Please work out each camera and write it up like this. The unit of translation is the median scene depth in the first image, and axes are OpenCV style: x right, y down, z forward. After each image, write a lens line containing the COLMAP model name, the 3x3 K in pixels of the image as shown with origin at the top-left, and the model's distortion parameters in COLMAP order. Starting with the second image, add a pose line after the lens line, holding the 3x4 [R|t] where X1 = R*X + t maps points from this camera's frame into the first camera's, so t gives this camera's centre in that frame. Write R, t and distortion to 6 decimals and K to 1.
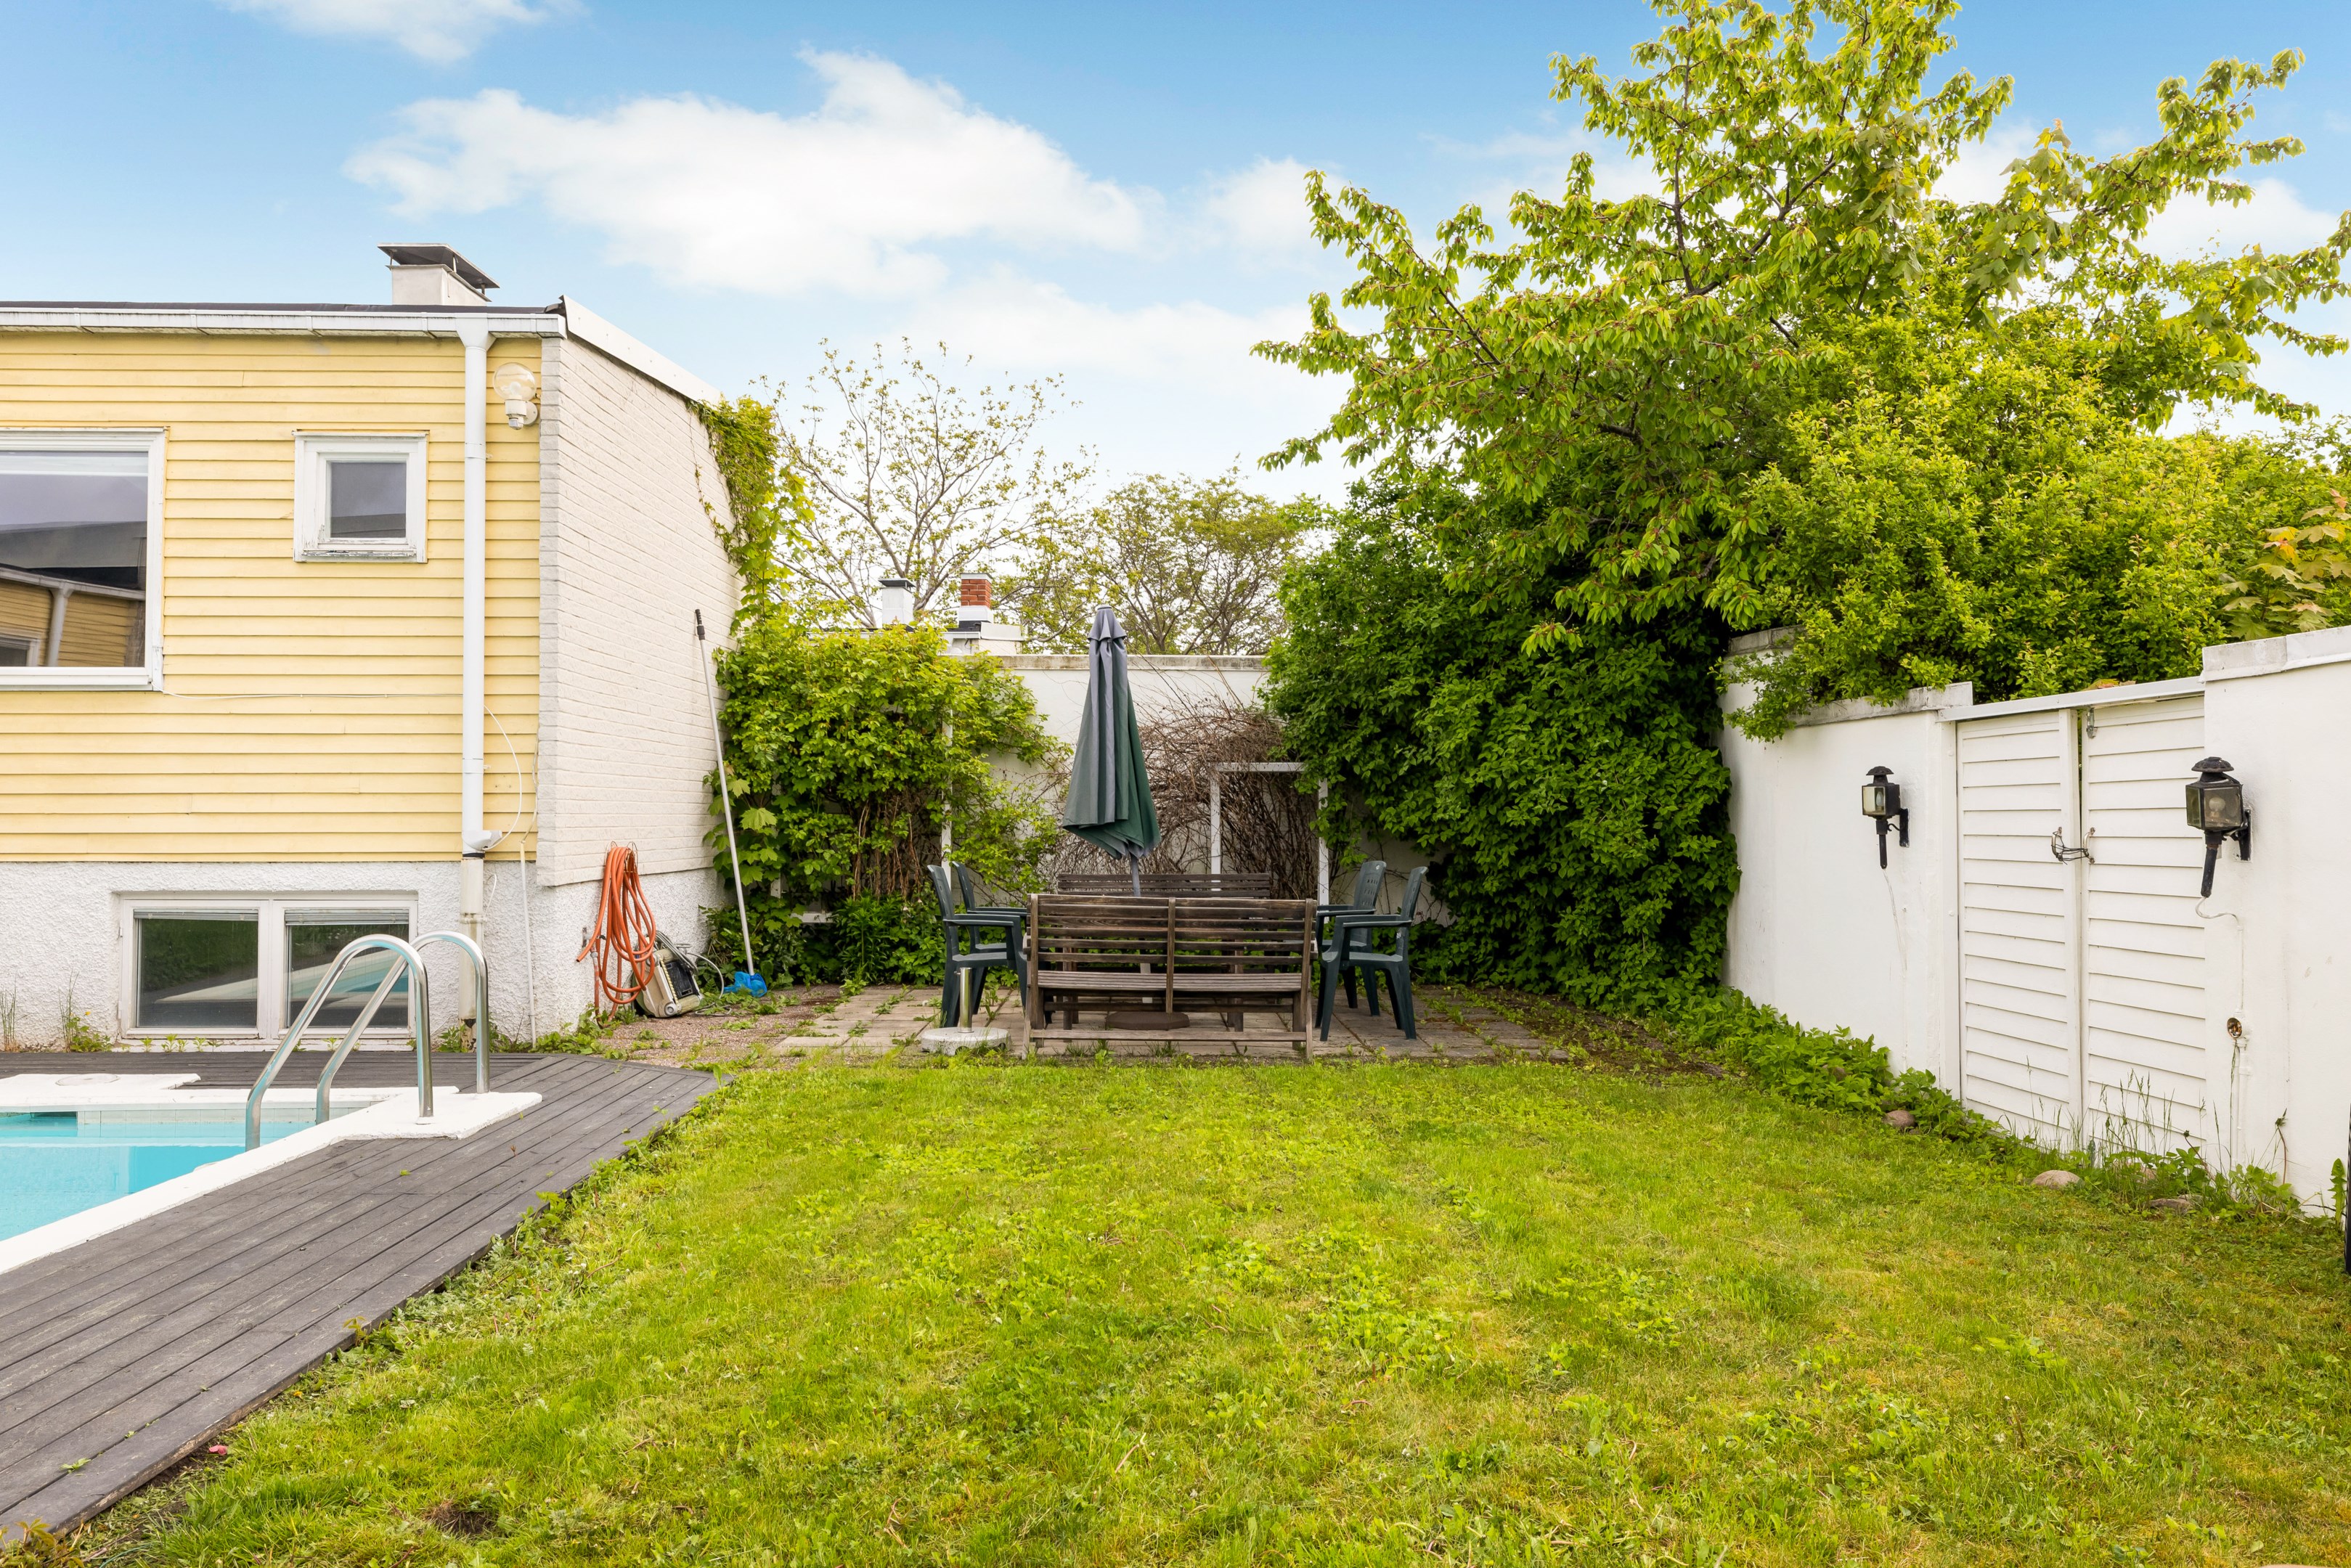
lens RADIAL K [[1599.6, 0, 1189.2], [0, 1599.6, 784.0], [0, 0, 1]] dist [0.002582, 0.000687]
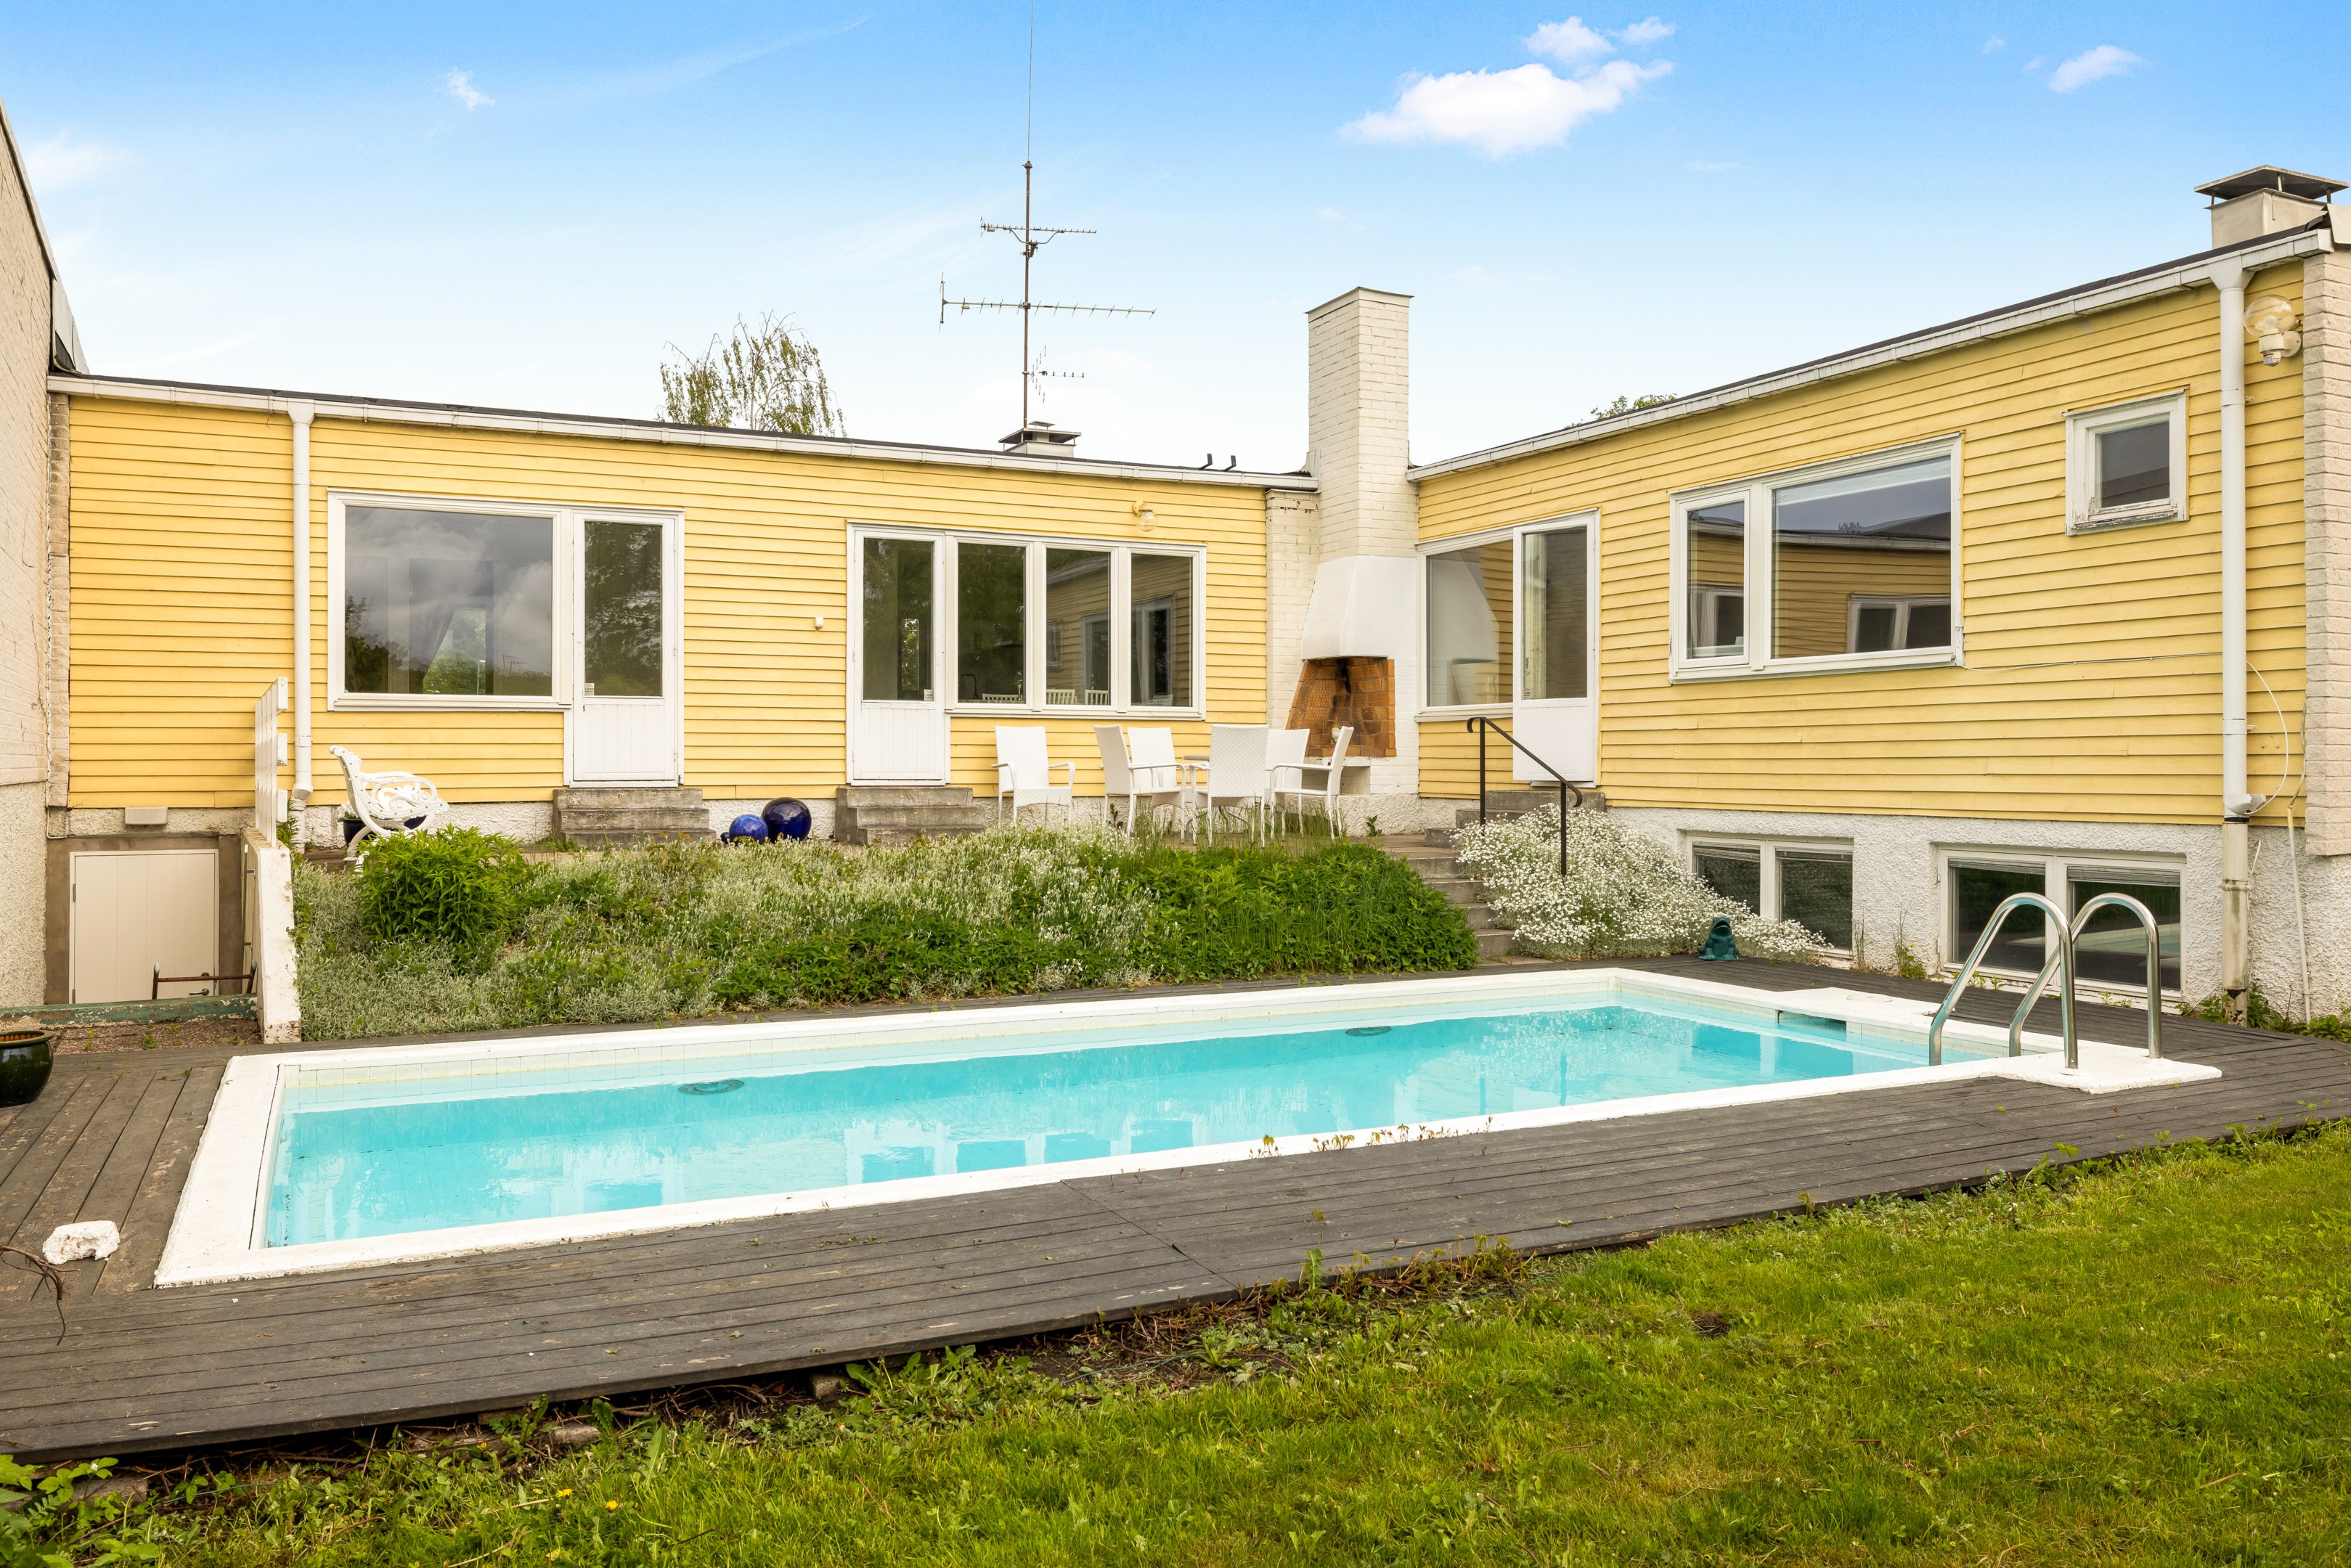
lens RADIAL K [[1679.4, 0, 1175.3], [0, 1679.4, 762.2], [0, 0, 1]] dist [-0.005285, 0.000635]
pose [[0.413147, -0.002920, -0.910660, 0.204076], [0.021041, 0.999759, 0.006340, -0.009549], [0.910421, -0.021780, 0.413109, 0.006522]]
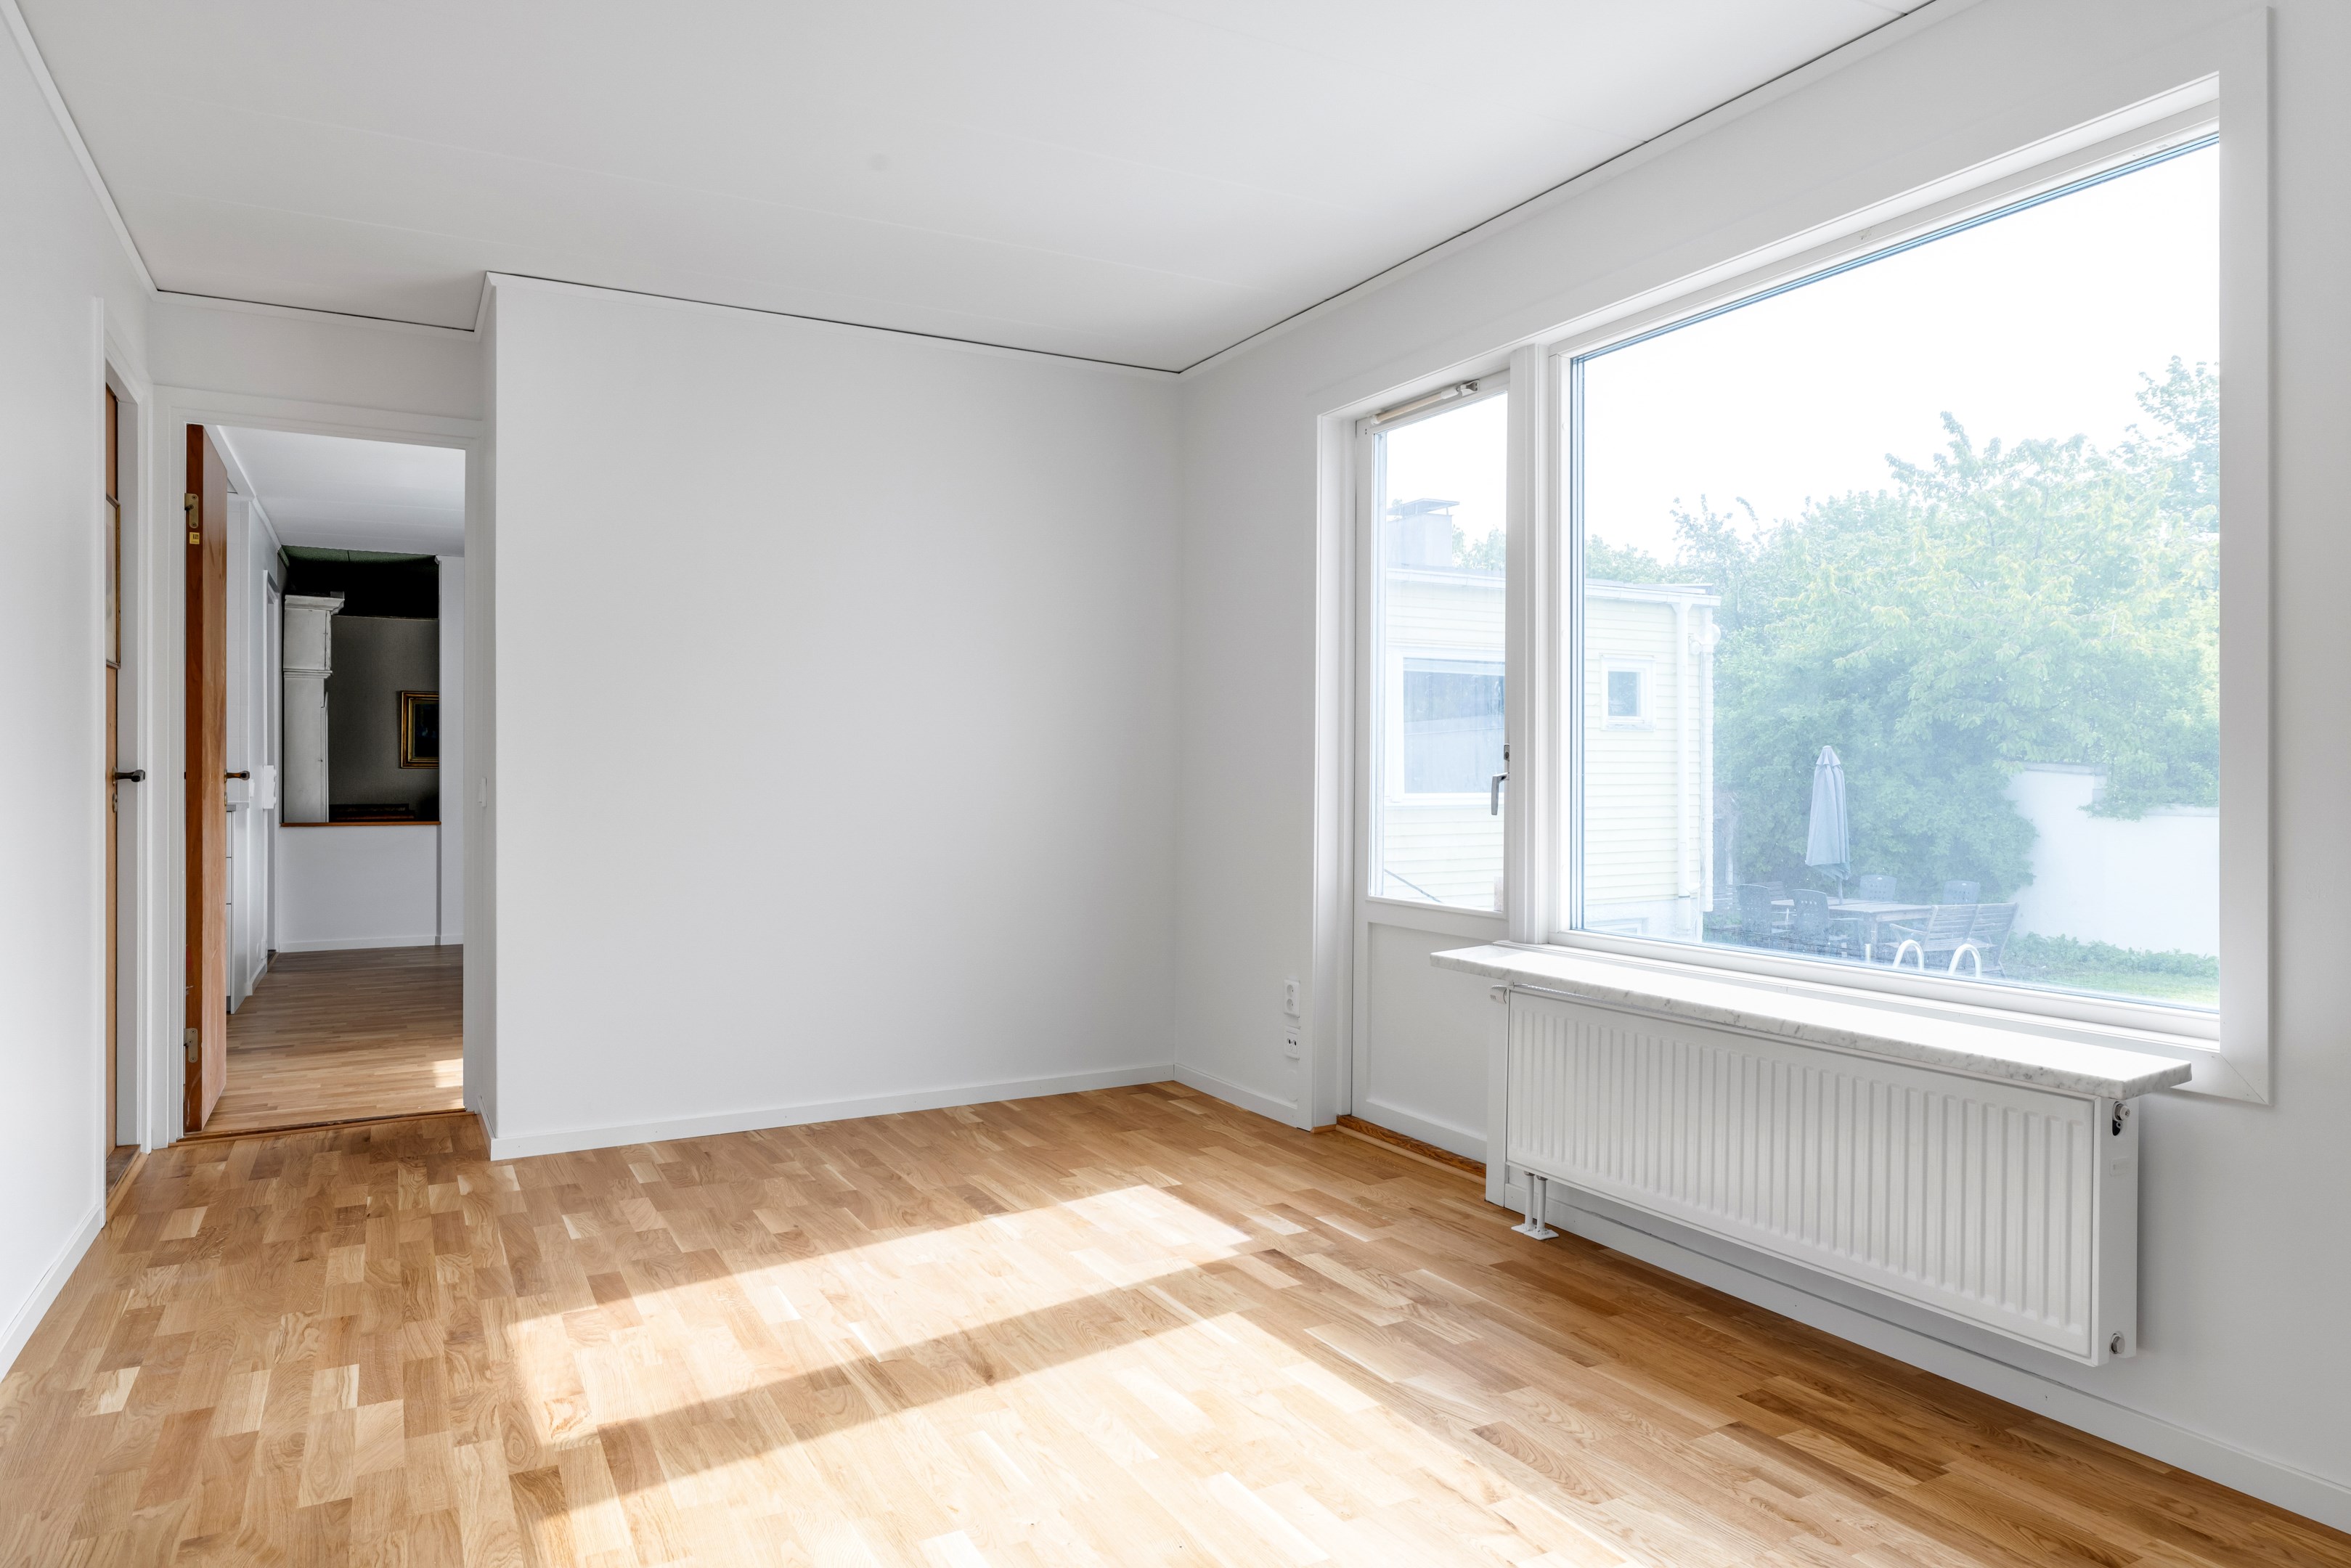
lens RADIAL K [[1459.5, 0, 1186.0], [0, 1459.5, 772.2], [0, 0, 1]] dist [0.001532, 0.001077]
pose [[0.884838, -0.001584, 0.465896, -1.691689], [-0.008211, 0.999786, 0.018993, -0.120416], [-0.465827, -0.020631, 0.884635, -0.183138]]
